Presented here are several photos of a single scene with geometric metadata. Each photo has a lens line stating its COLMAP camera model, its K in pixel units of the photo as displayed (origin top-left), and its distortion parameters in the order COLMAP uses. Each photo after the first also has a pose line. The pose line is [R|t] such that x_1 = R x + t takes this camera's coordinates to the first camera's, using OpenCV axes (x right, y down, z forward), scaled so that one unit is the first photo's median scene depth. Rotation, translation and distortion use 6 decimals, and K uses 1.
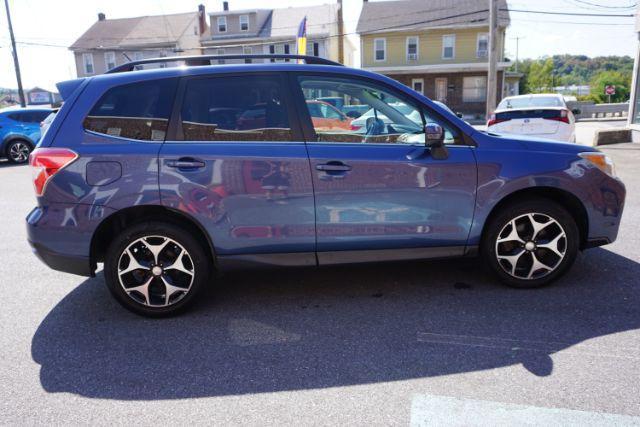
lens RADIAL K [[466.9, 0, 320.0], [0, 466.9, 213.5], [0, 0, 1]] dist [-0.040598, 0.004185]
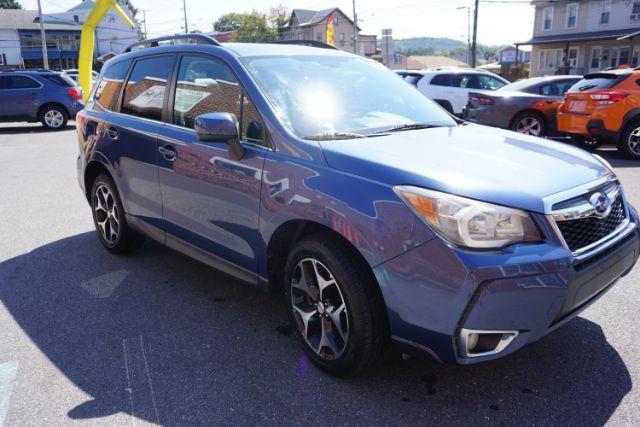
lens RADIAL K [[519.2, 0, 320.0], [0, 519.2, 213.5], [0, 0, 1]] dist [-0.018934, 0.005603]
pose [[0.606066, 0.223296, -0.763428, 1.005918], [-0.183536, 0.973146, 0.138932, -0.169298], [0.773950, 0.055915, 0.630774, 0.516520]]
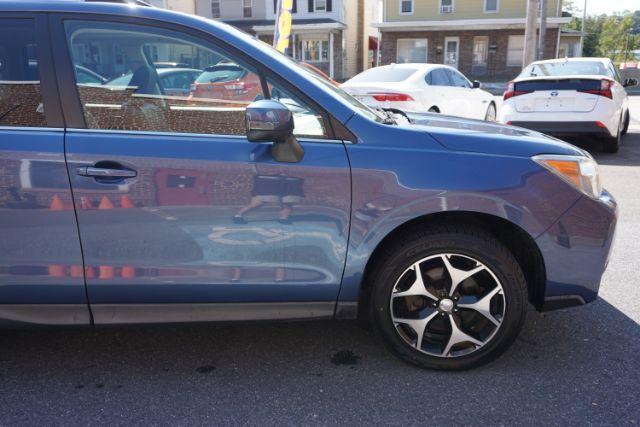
lens RADIAL K [[545.9, 0, 320.0], [0, 545.9, 213.5], [0, 0, 1]] dist [-0.015119, -0.003258]
pose [[0.998588, 0.031874, -0.042499, 0.313696], [-0.030398, 0.998927, 0.034935, -0.071926], [0.043566, -0.033594, 0.998486, 0.272829]]
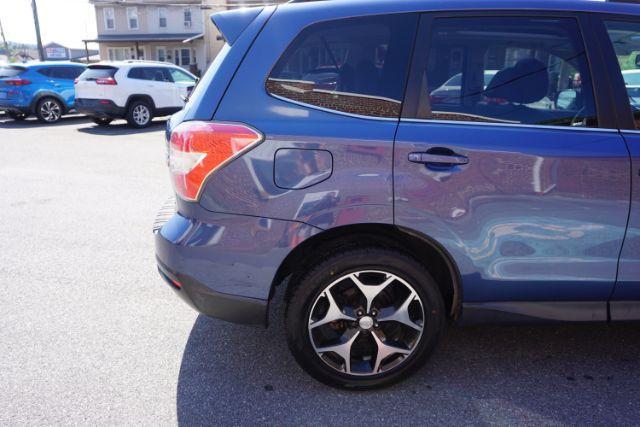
lens RADIAL K [[466.9, 0, 320.0], [0, 466.9, 213.5], [0, 0, 1]] dist [-0.040598, 0.004185]
pose [[0.998925, 0.042755, -0.017897, -0.382292], [-0.041437, 0.996793, 0.068460, -0.062670], [0.020767, -0.067644, 0.997493, 0.344188]]
